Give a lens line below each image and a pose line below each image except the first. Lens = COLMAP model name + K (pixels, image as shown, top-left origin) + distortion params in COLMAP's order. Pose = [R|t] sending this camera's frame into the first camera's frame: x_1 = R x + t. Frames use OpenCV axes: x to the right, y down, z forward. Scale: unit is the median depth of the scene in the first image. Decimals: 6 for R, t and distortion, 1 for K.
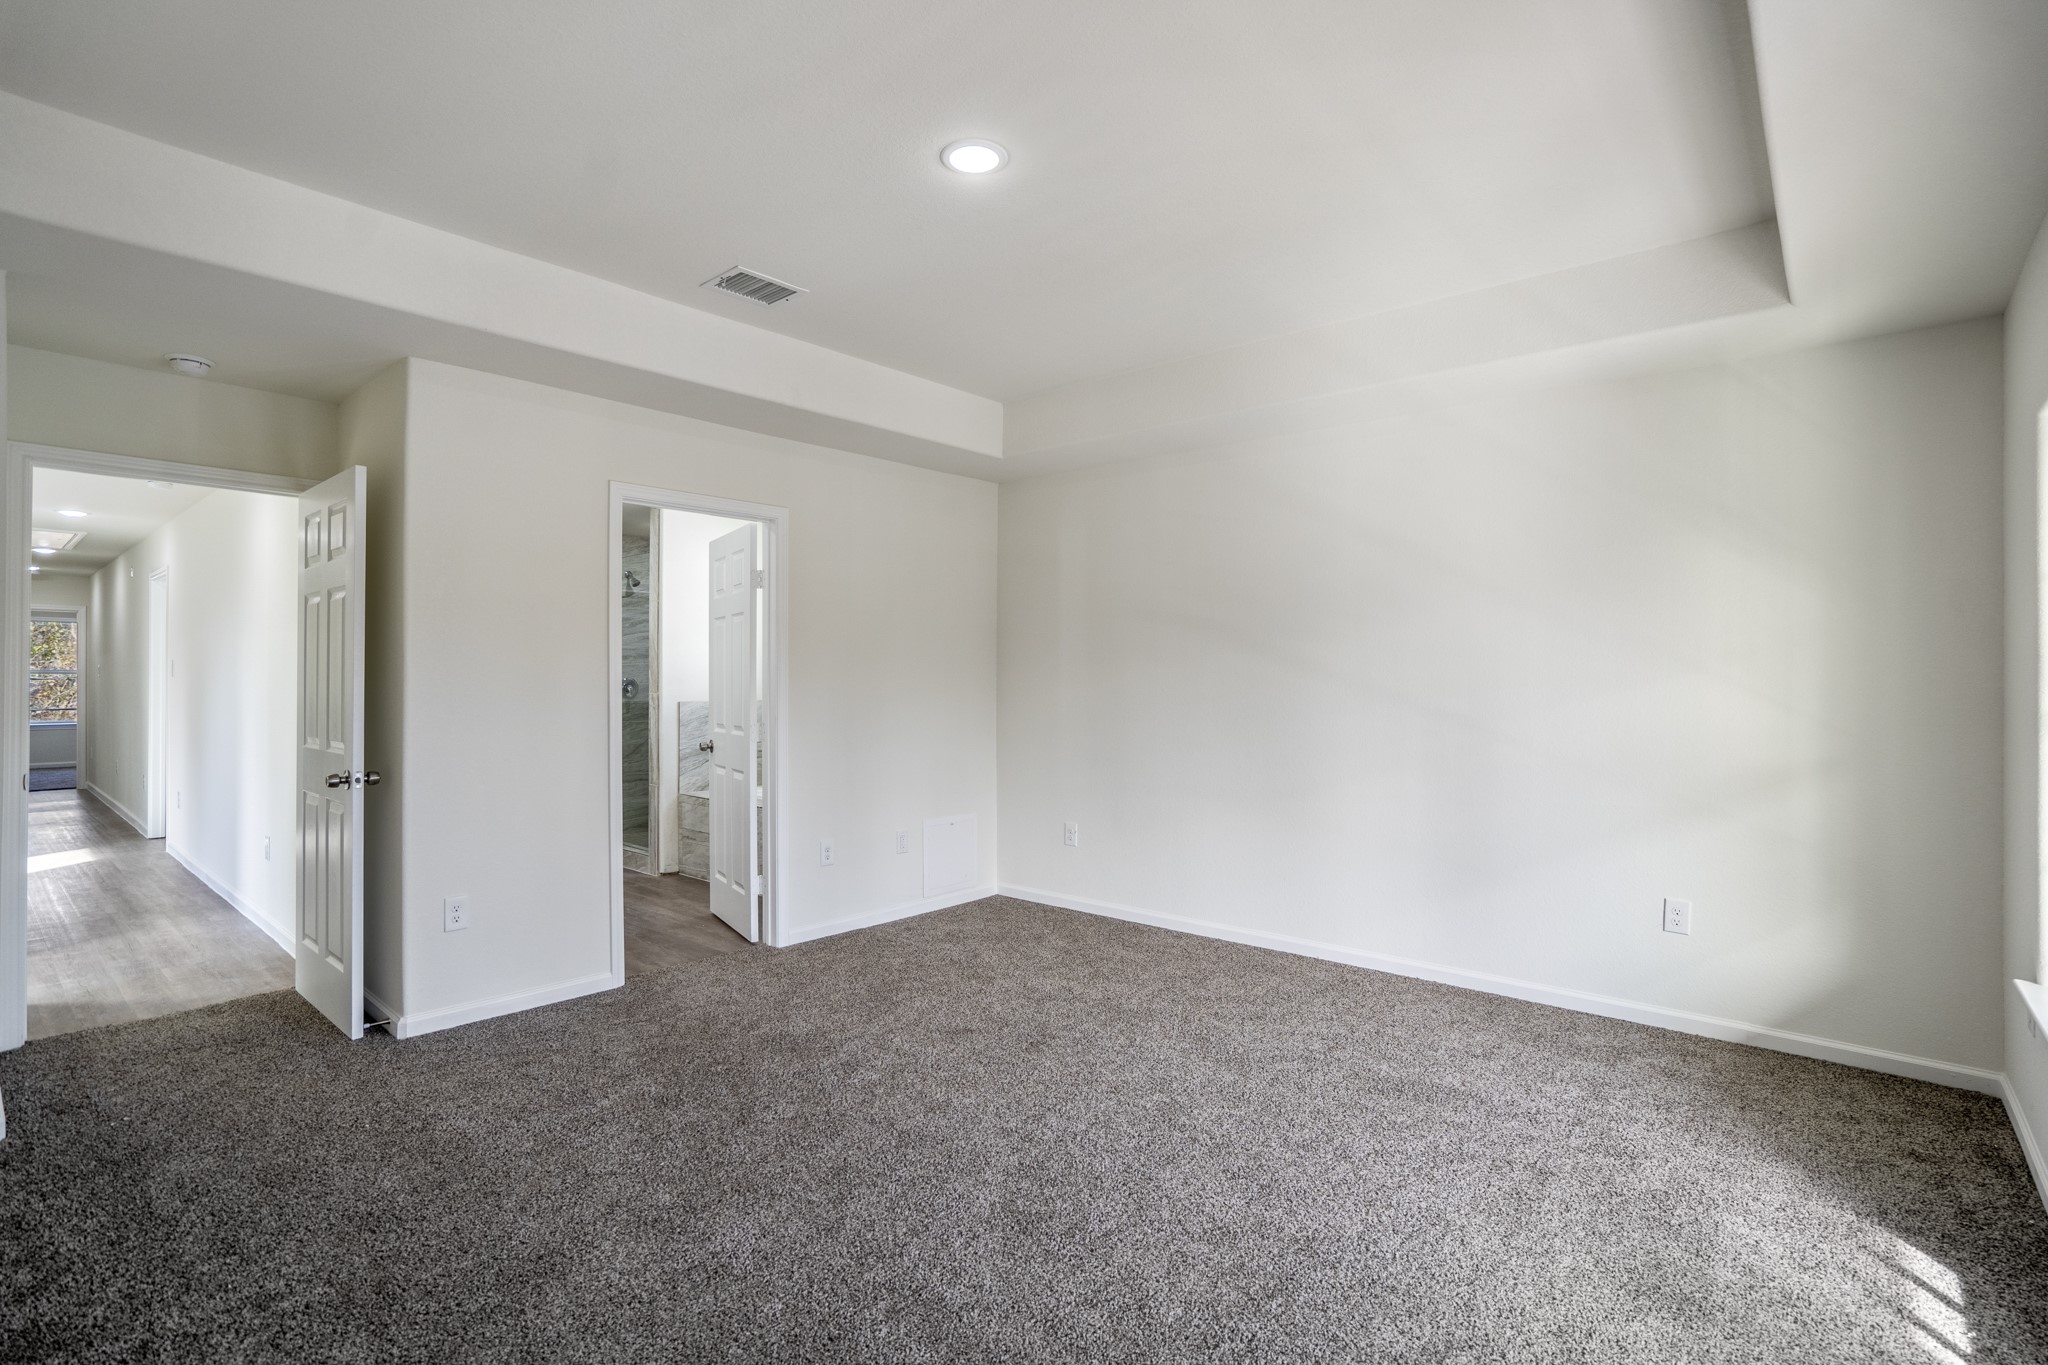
lens RADIAL K [[951.3, 0, 1029.1], [0, 951.3, 676.6], [0, 0, 1]] dist [-0.050399, 0.016093]
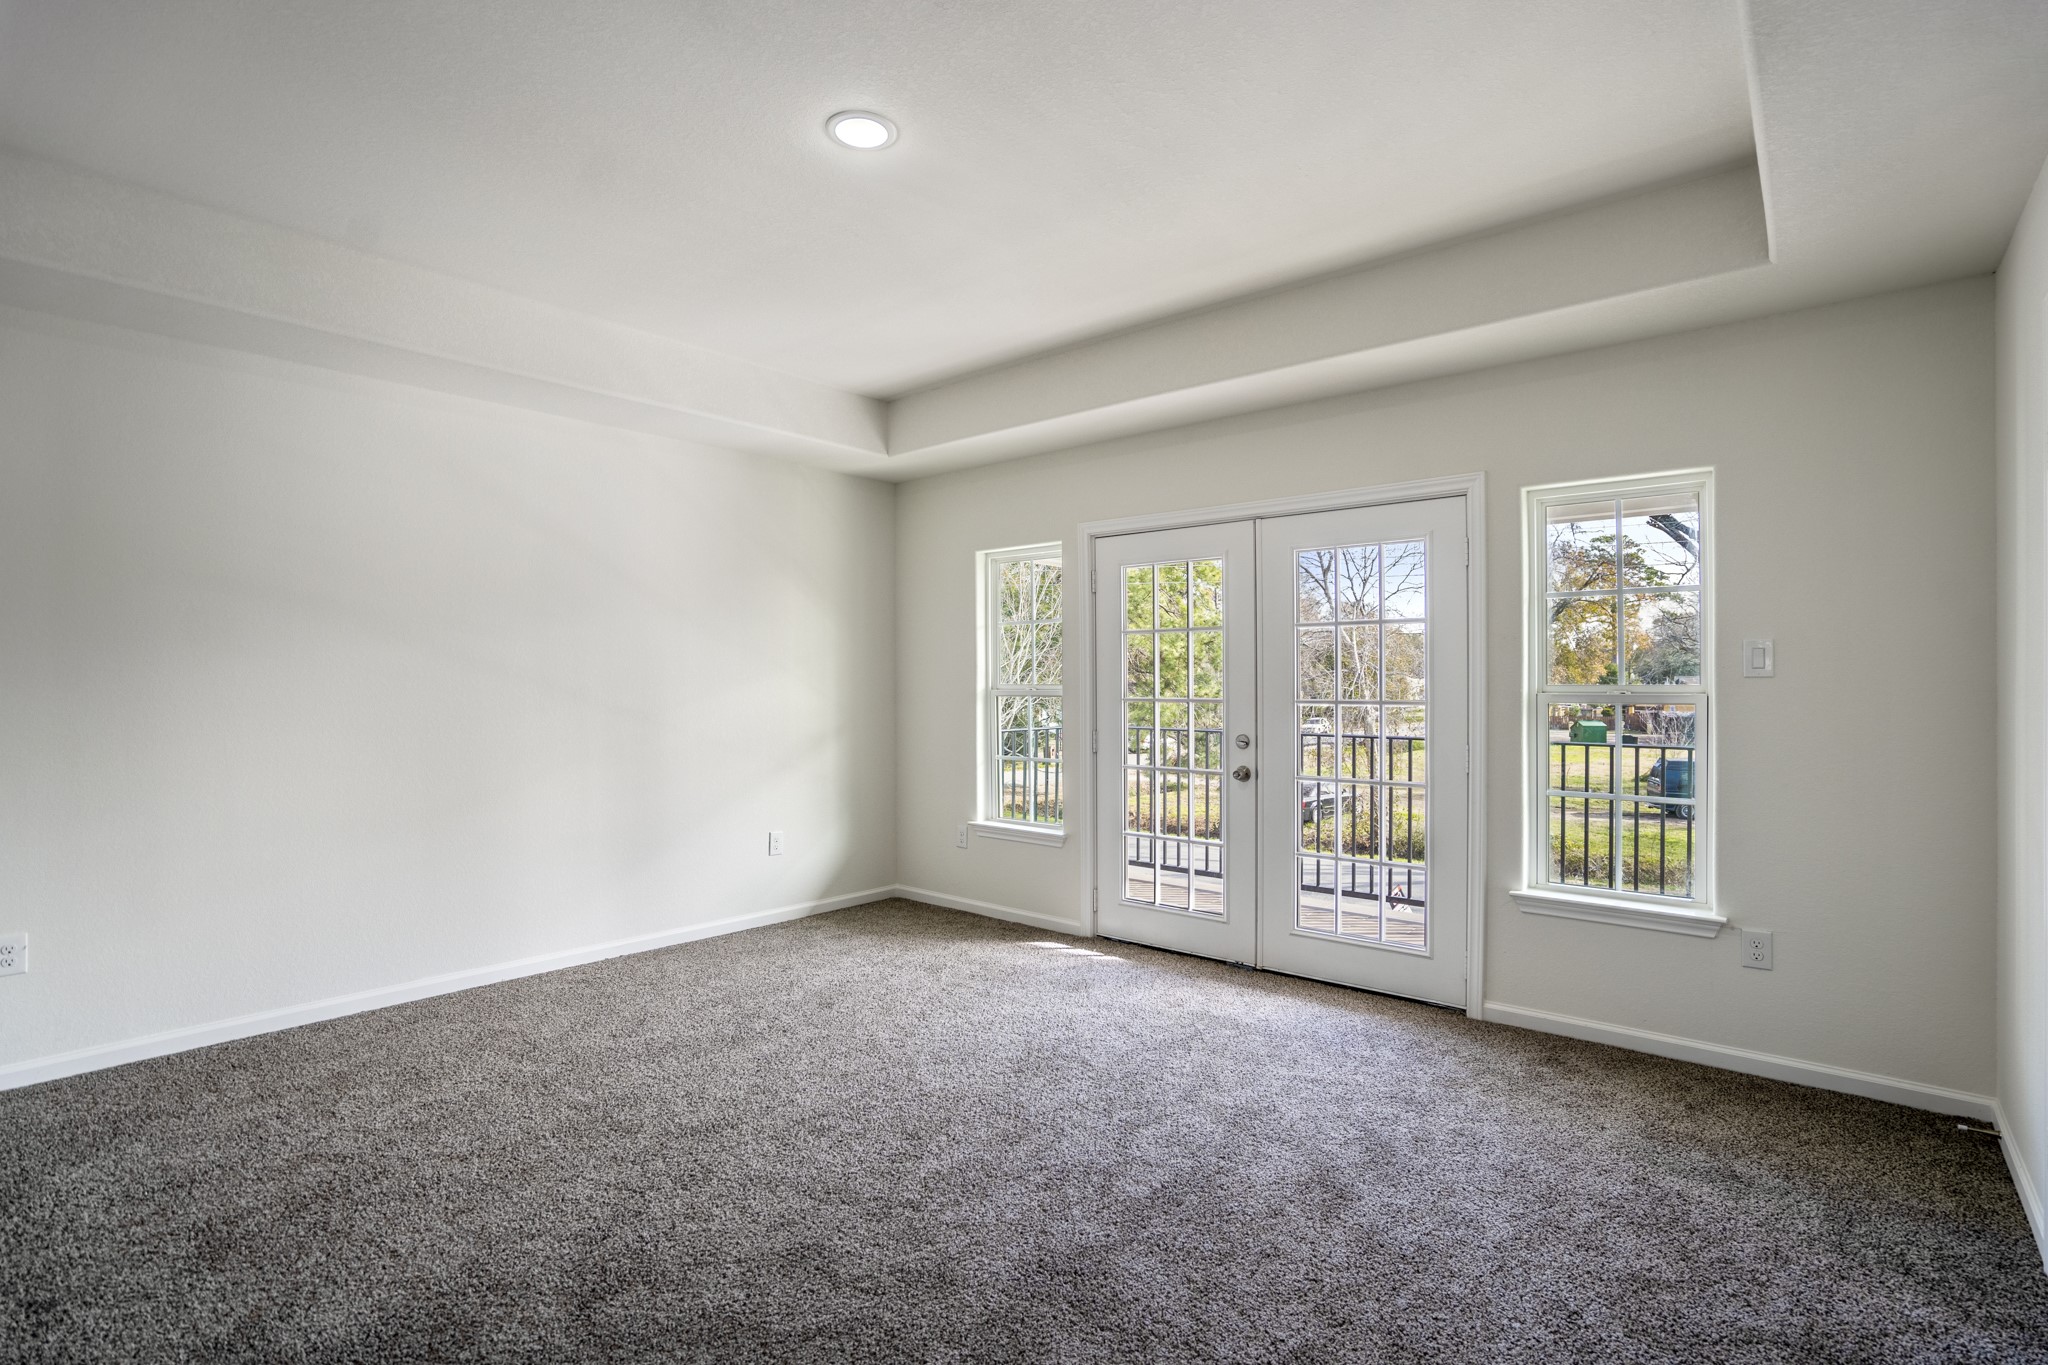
lens RADIAL K [[951.3, 0, 1029.7], [0, 951.3, 680.4], [0, 0, 1]] dist [-0.050399, 0.016093]
pose [[-0.011773, -0.002873, 0.999927, -0.800379], [-0.002674, 0.999992, 0.002842, 0.003795], [-0.999927, -0.002641, -0.011781, 0.662967]]
